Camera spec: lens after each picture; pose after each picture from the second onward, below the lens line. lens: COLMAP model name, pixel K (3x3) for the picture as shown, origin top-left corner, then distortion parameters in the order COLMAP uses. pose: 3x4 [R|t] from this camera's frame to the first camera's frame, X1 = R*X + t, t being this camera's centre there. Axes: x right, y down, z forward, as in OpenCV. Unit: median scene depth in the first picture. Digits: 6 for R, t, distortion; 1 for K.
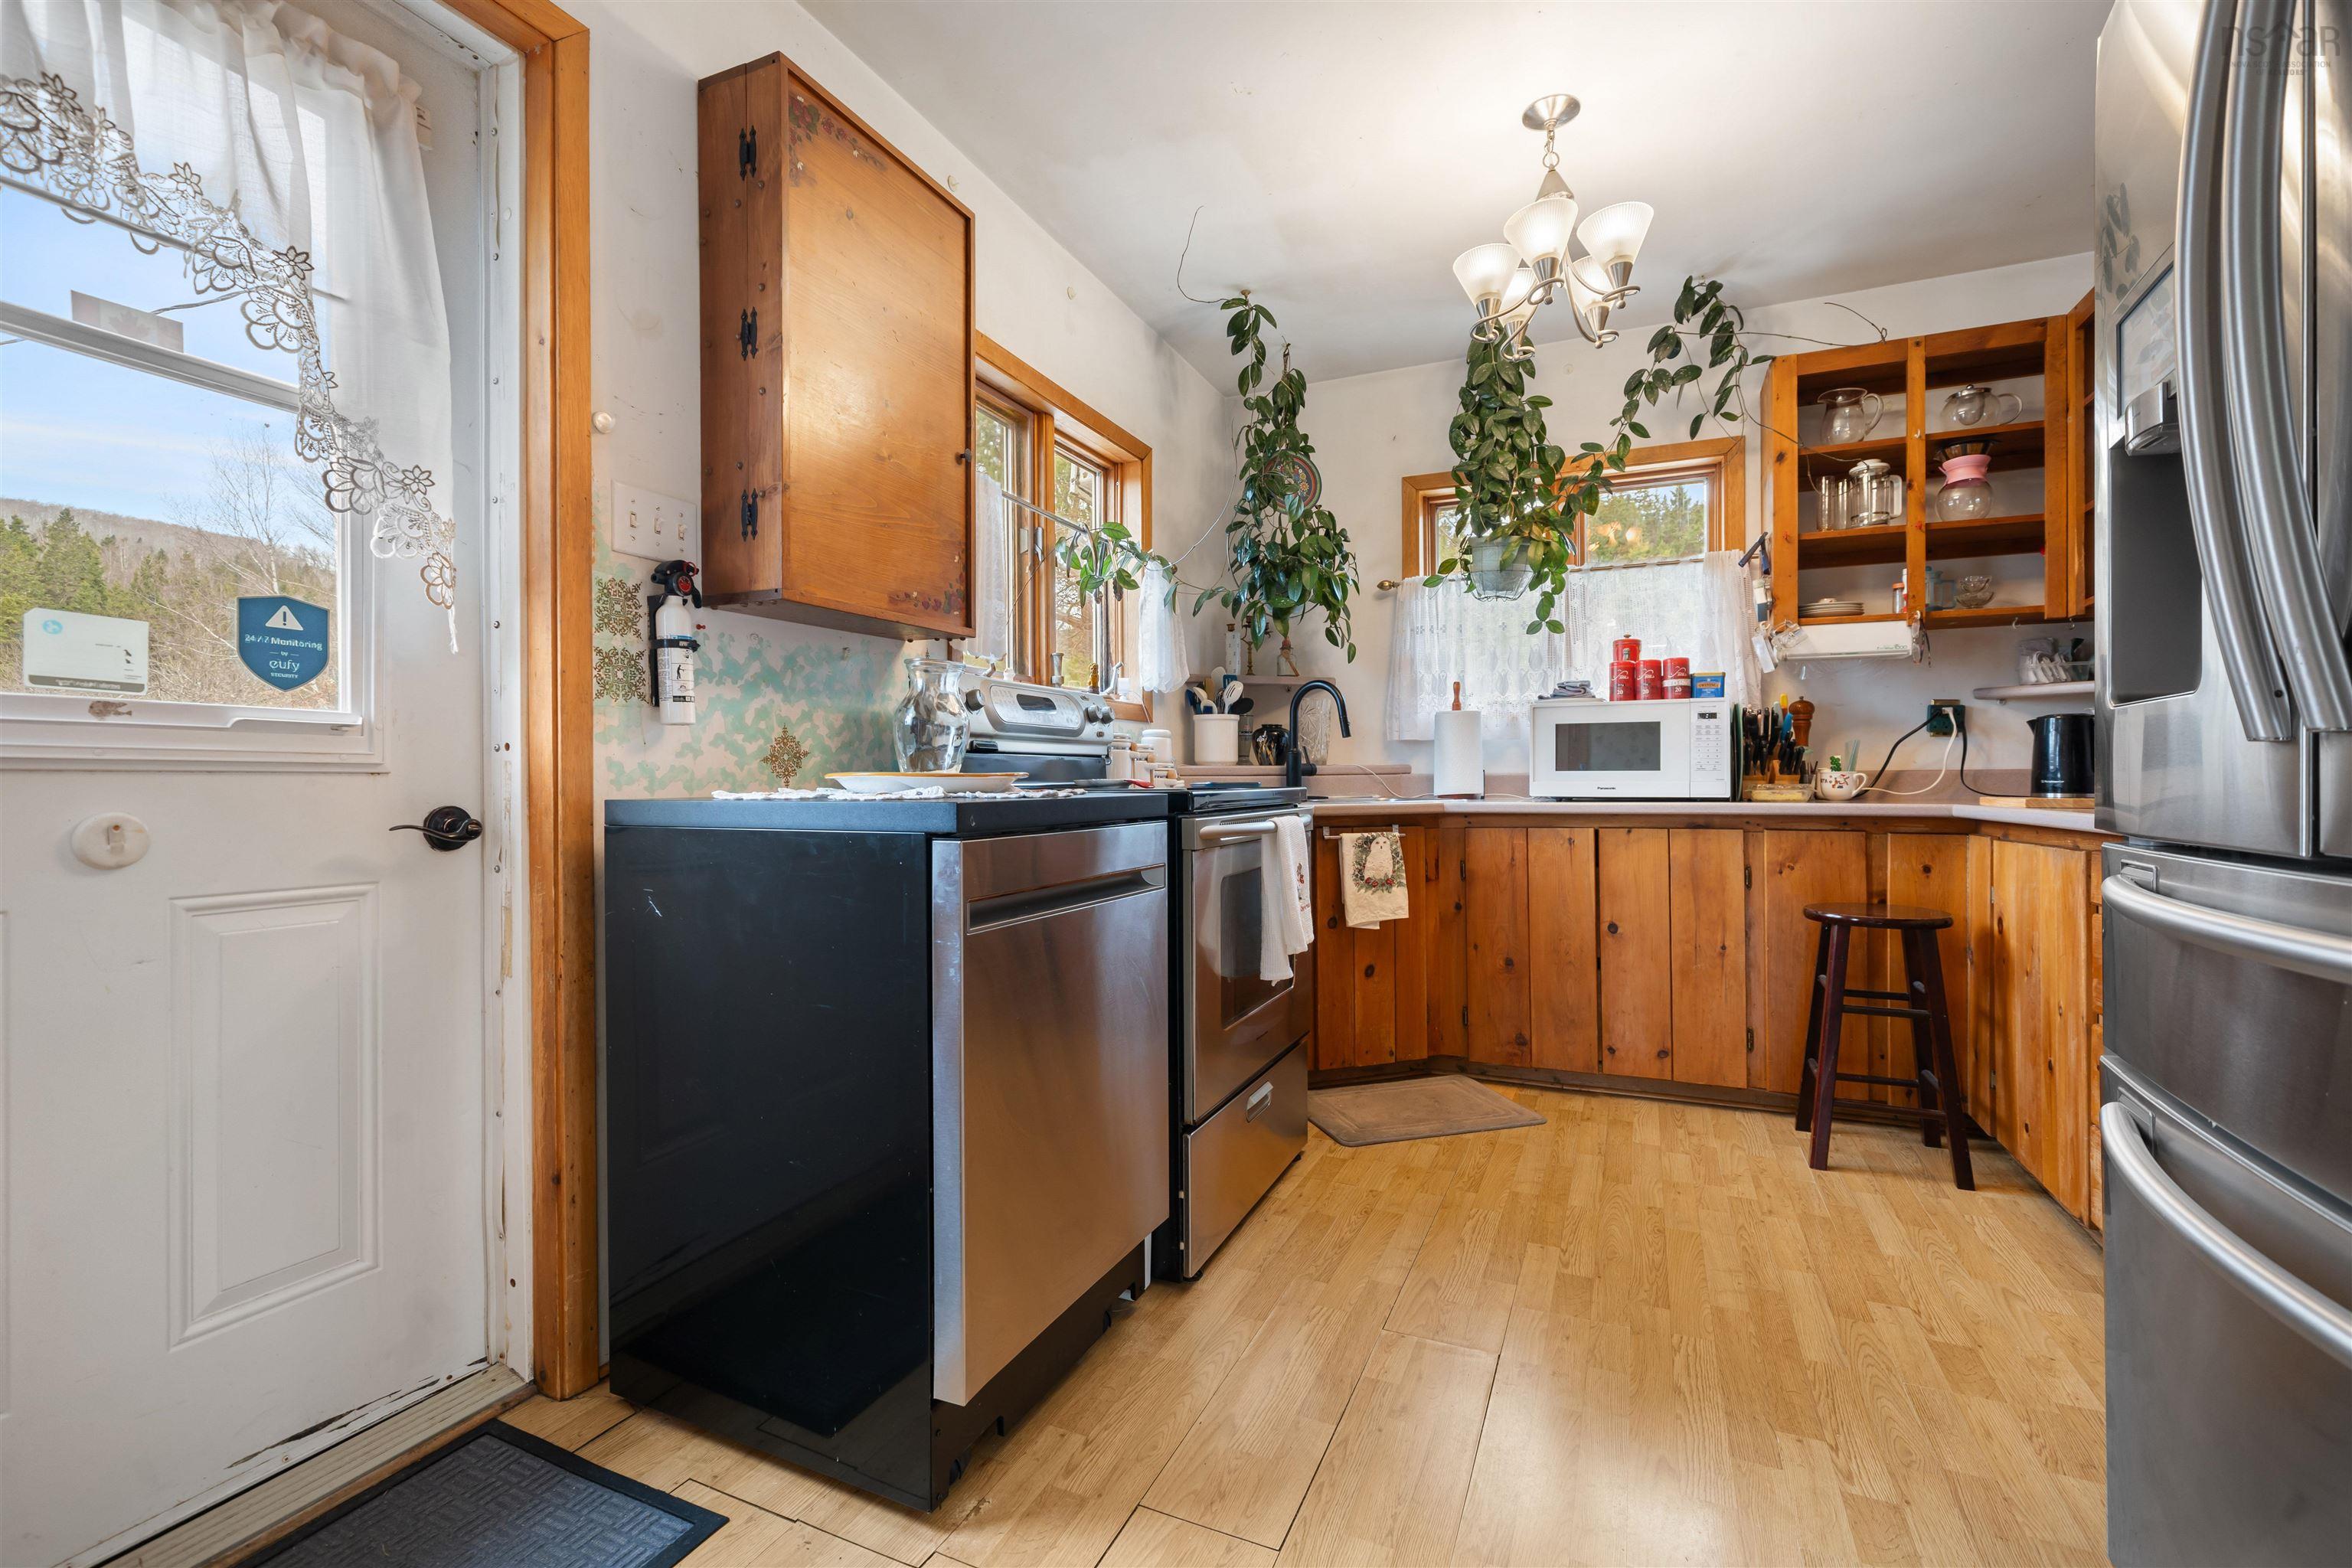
lens RADIAL K [[1023.9, 0, 1154.0], [0, 1023.9, 775.9], [0, 0, 1]] dist [-0.001805, -0.000377]
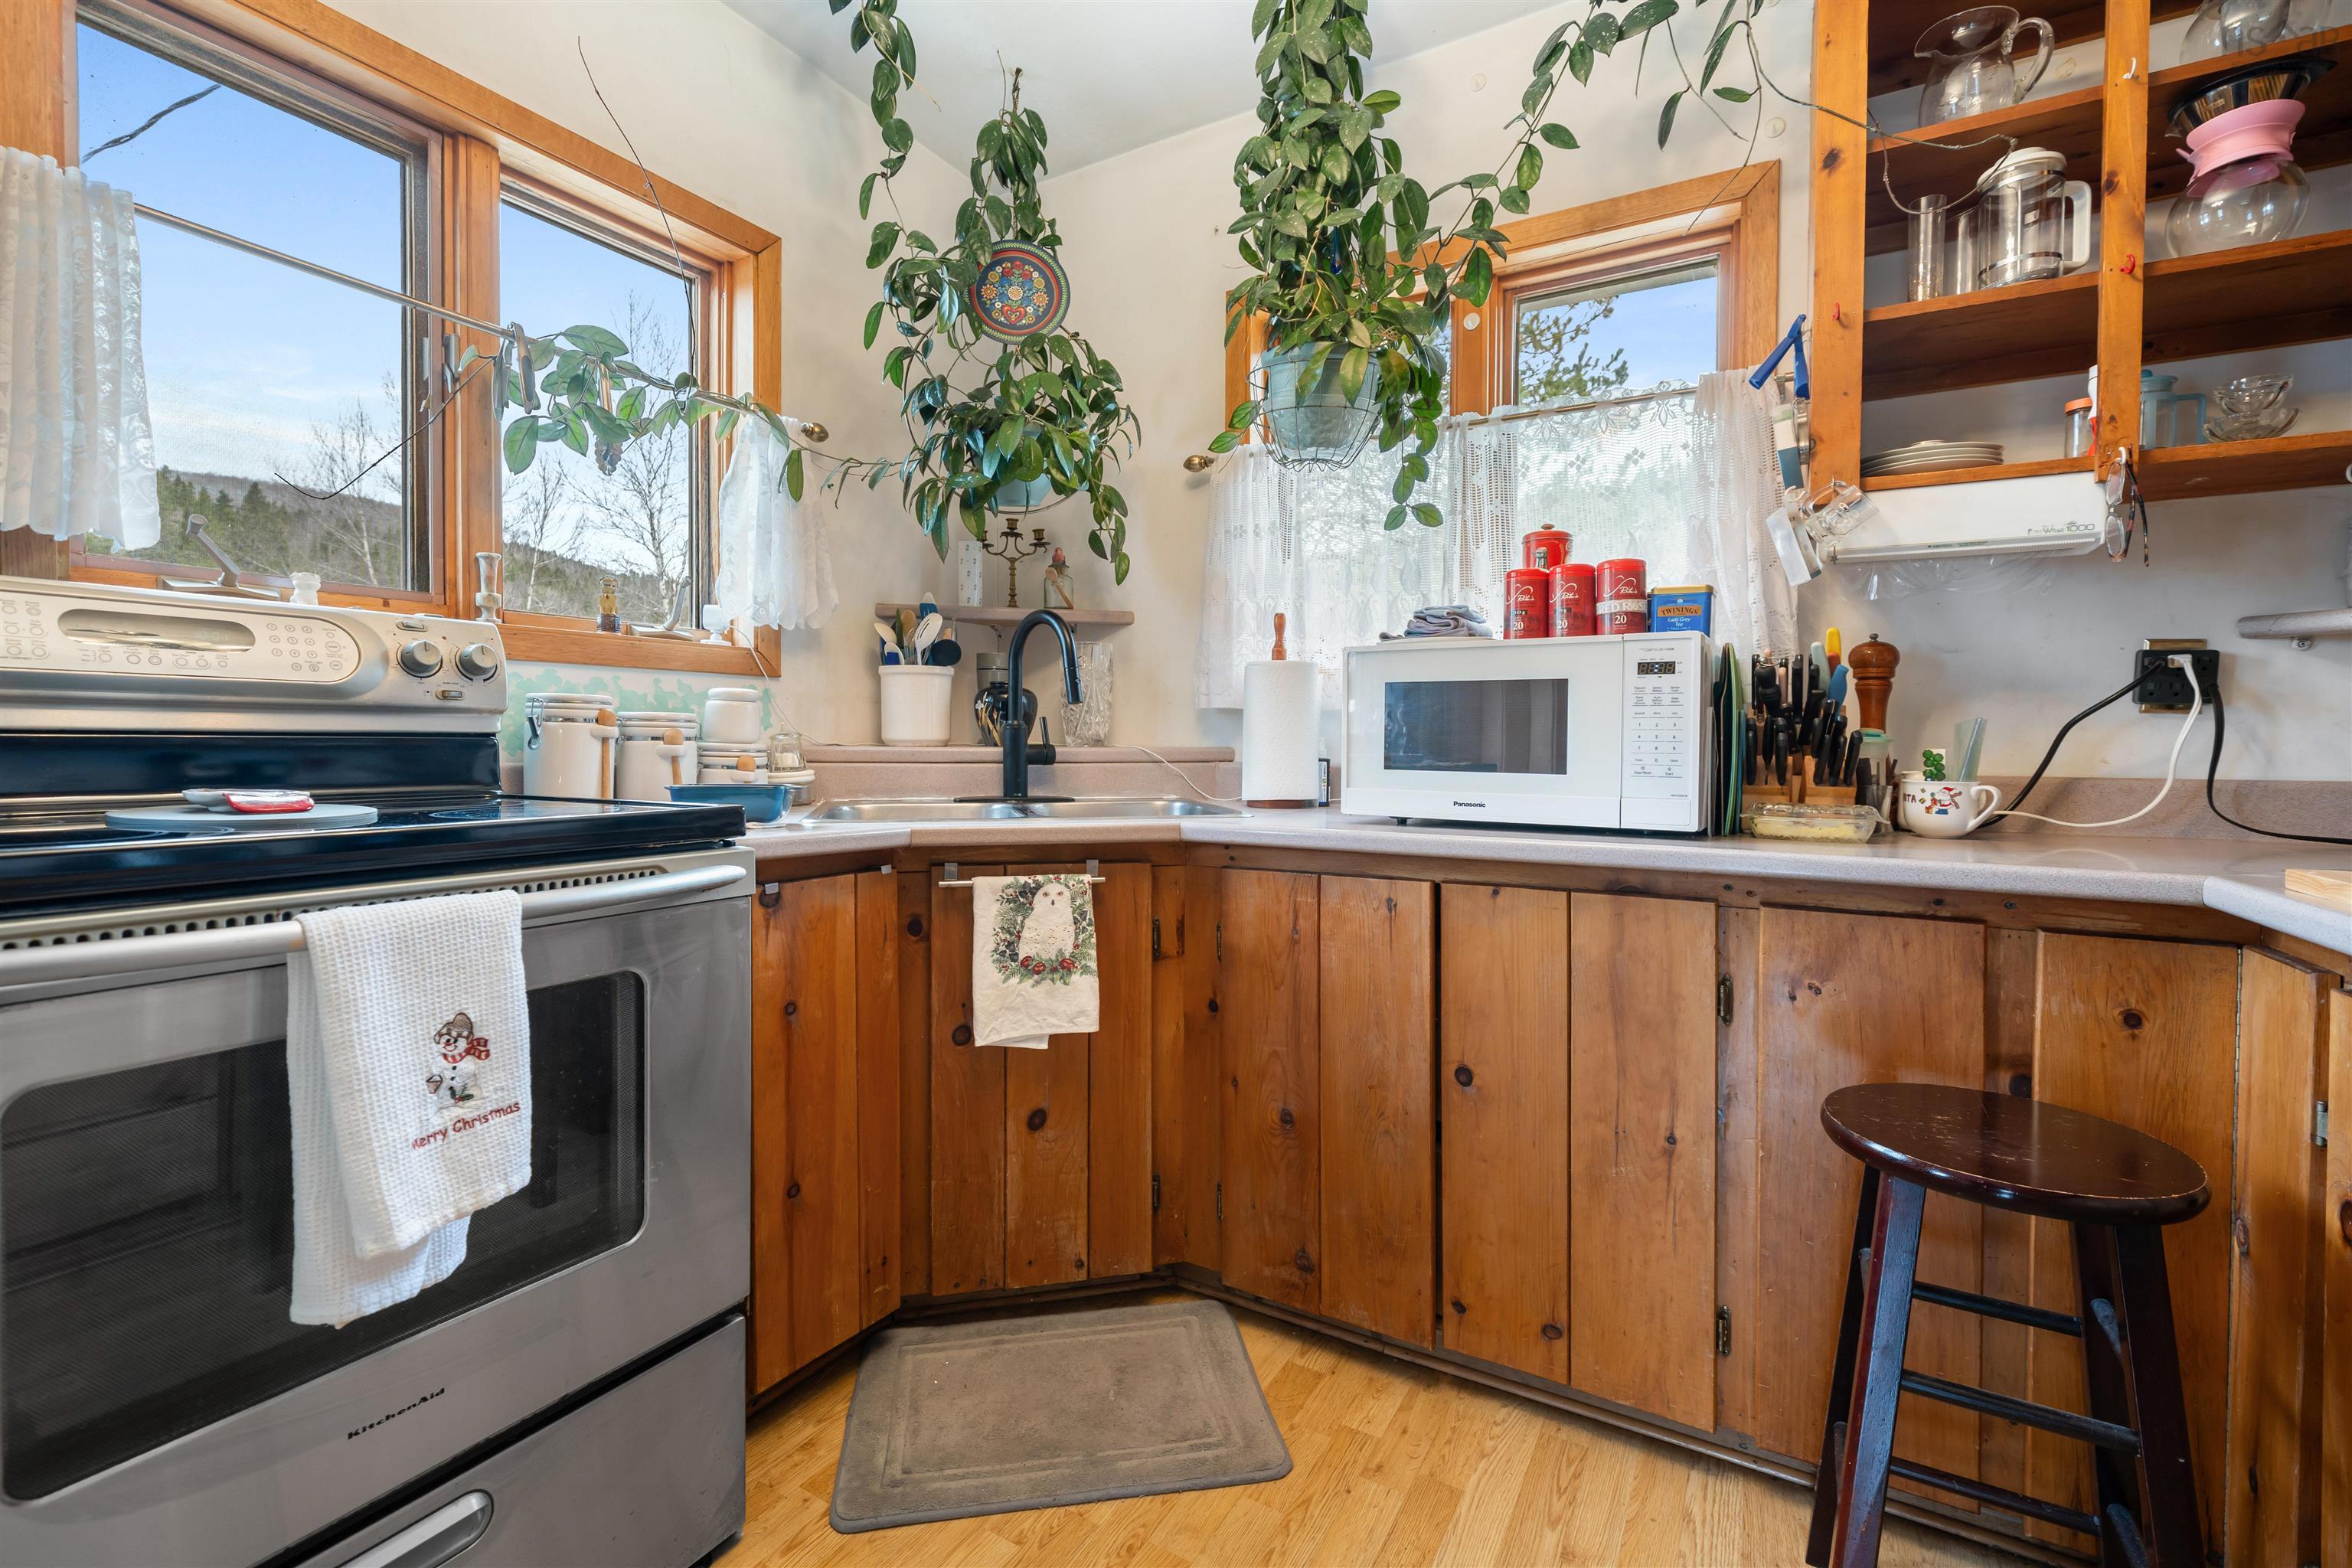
lens RADIAL K [[1023.9, 0, 1150.8], [0, 1023.9, 751.3], [0, 0, 1]] dist [-0.001805, -0.000377]
pose [[0.994148, 0.013852, -0.107132, 0.339890], [-0.012473, 0.999831, 0.013527, -0.020887], [0.107301, -0.012111, 0.994153, 0.462476]]
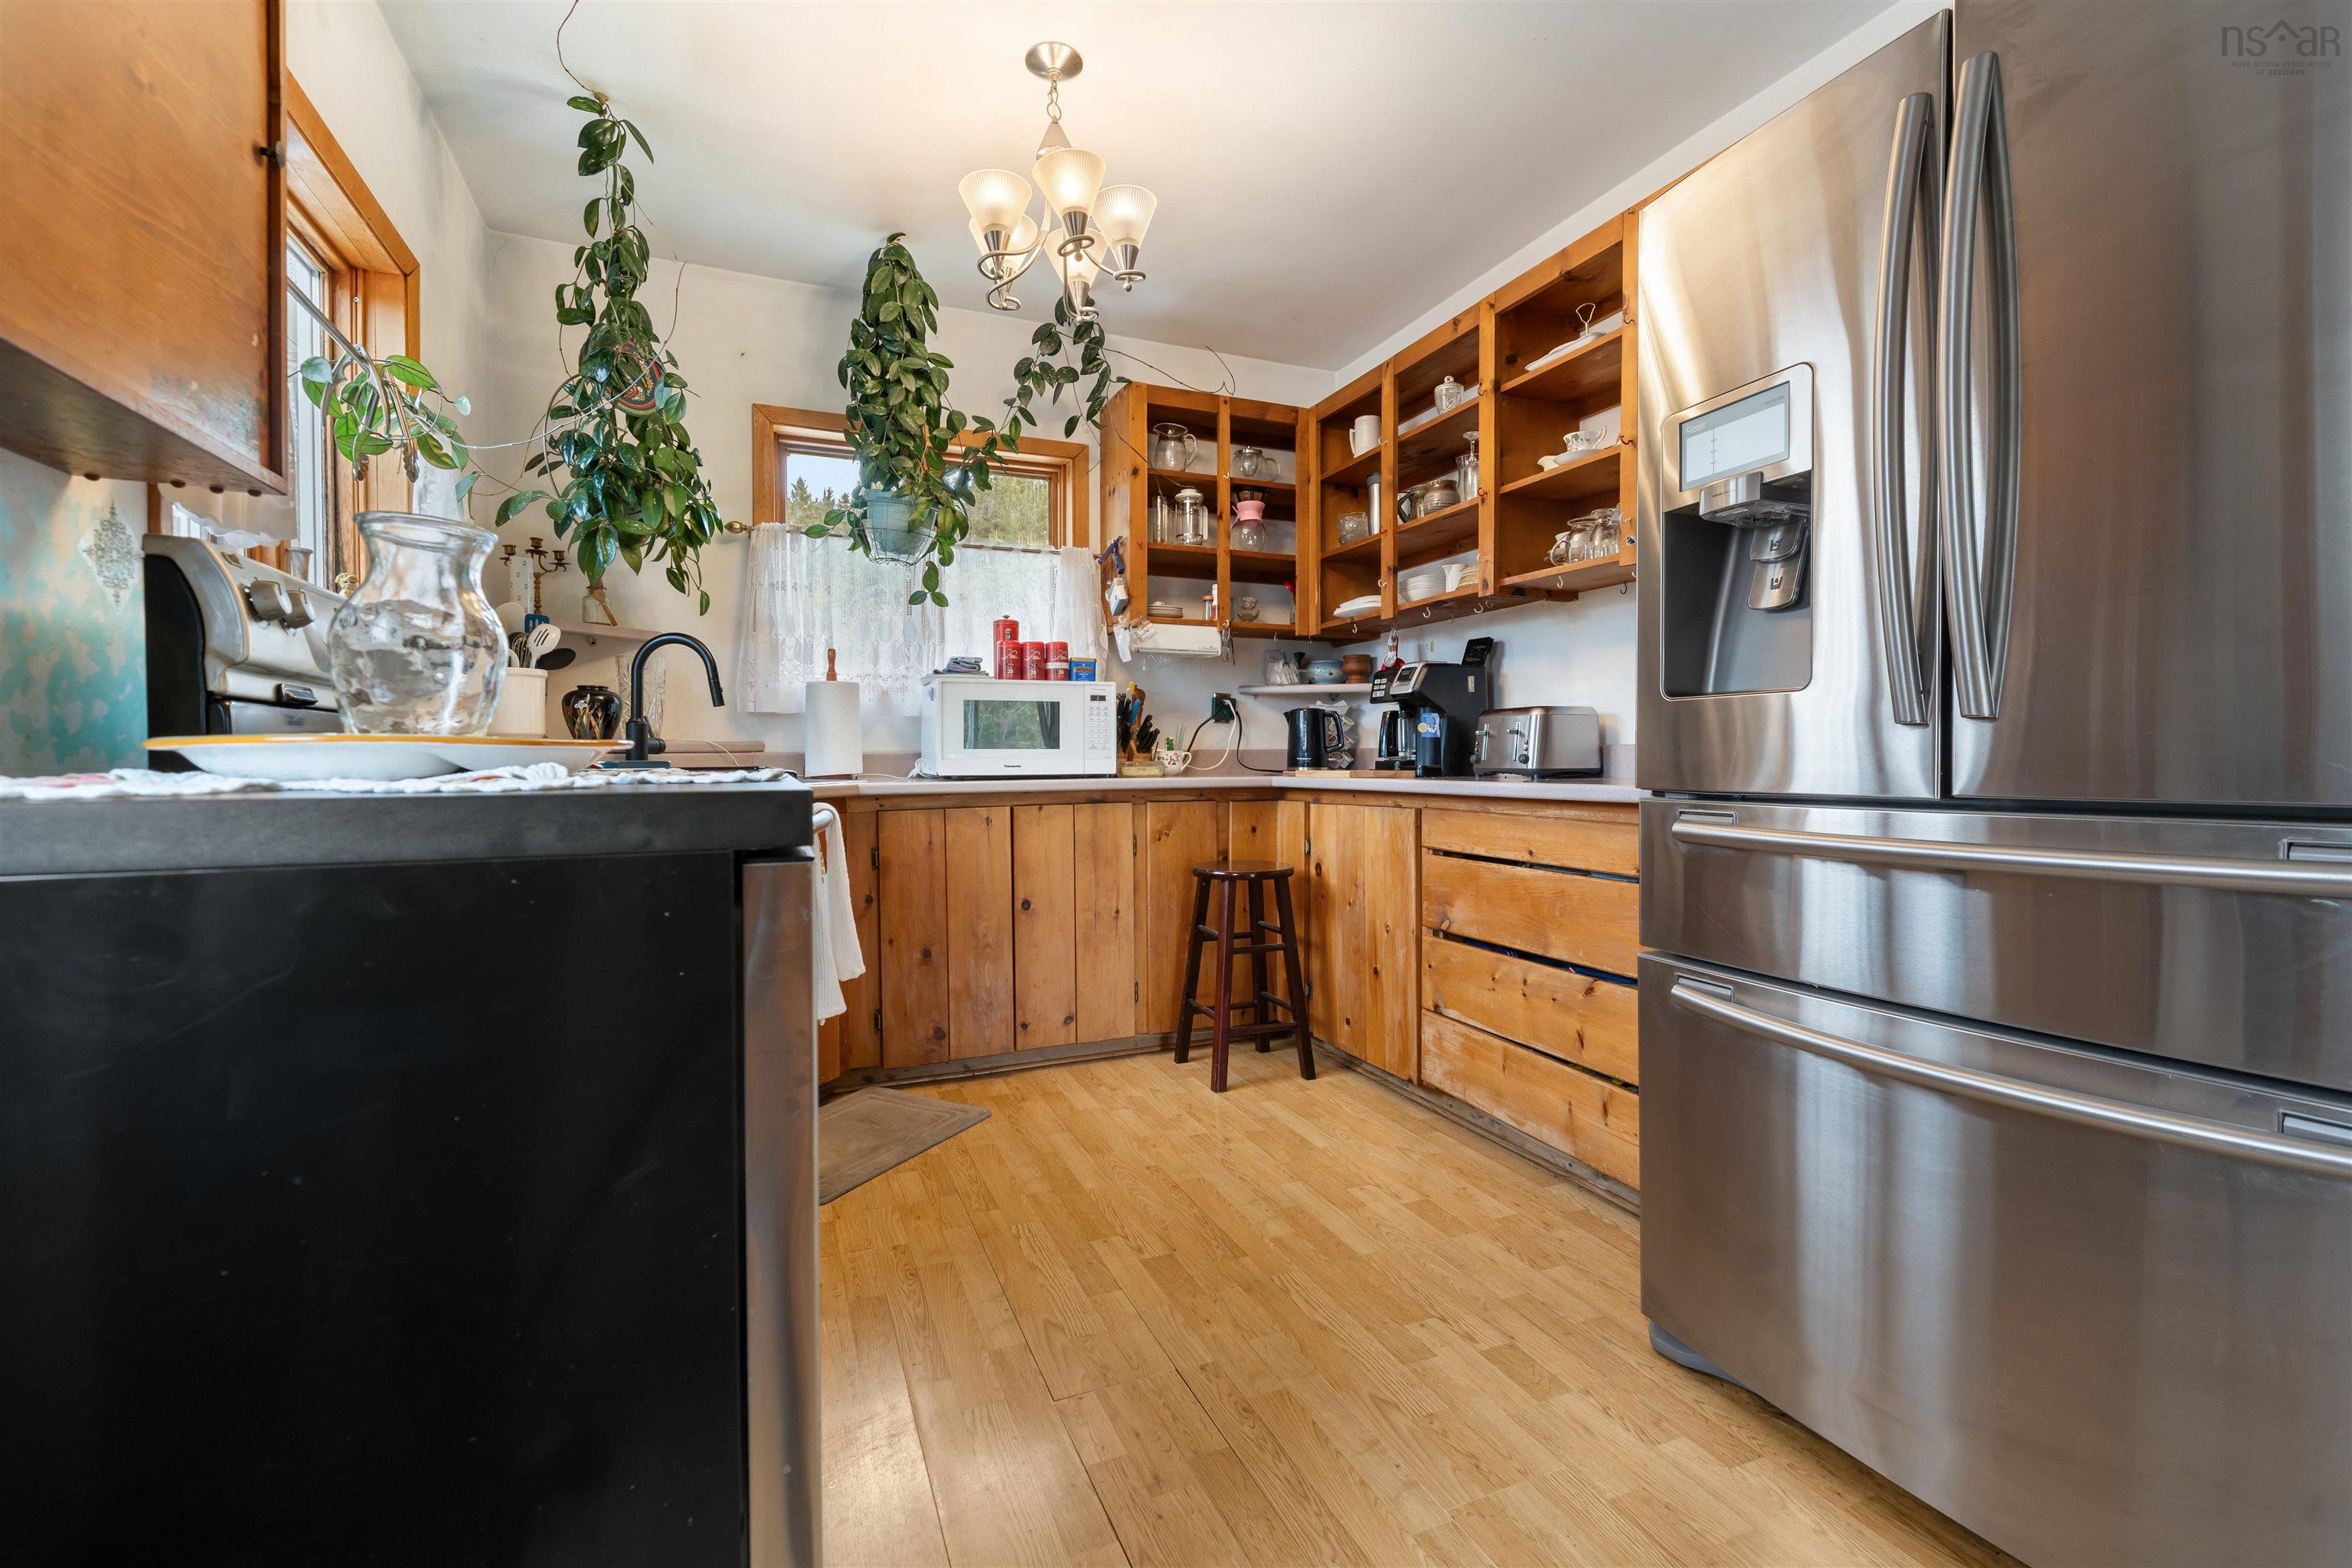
lens RADIAL K [[1023.9, 0, 1189.3], [0, 1023.9, 765.3], [0, 0, 1]] dist [-0.001805, -0.000377]
pose [[0.665593, -0.005846, 0.746292, -0.194383], [0.000693, 0.999974, 0.007216, 0.003953], [-0.746314, -0.004286, 0.665580, 0.206360]]
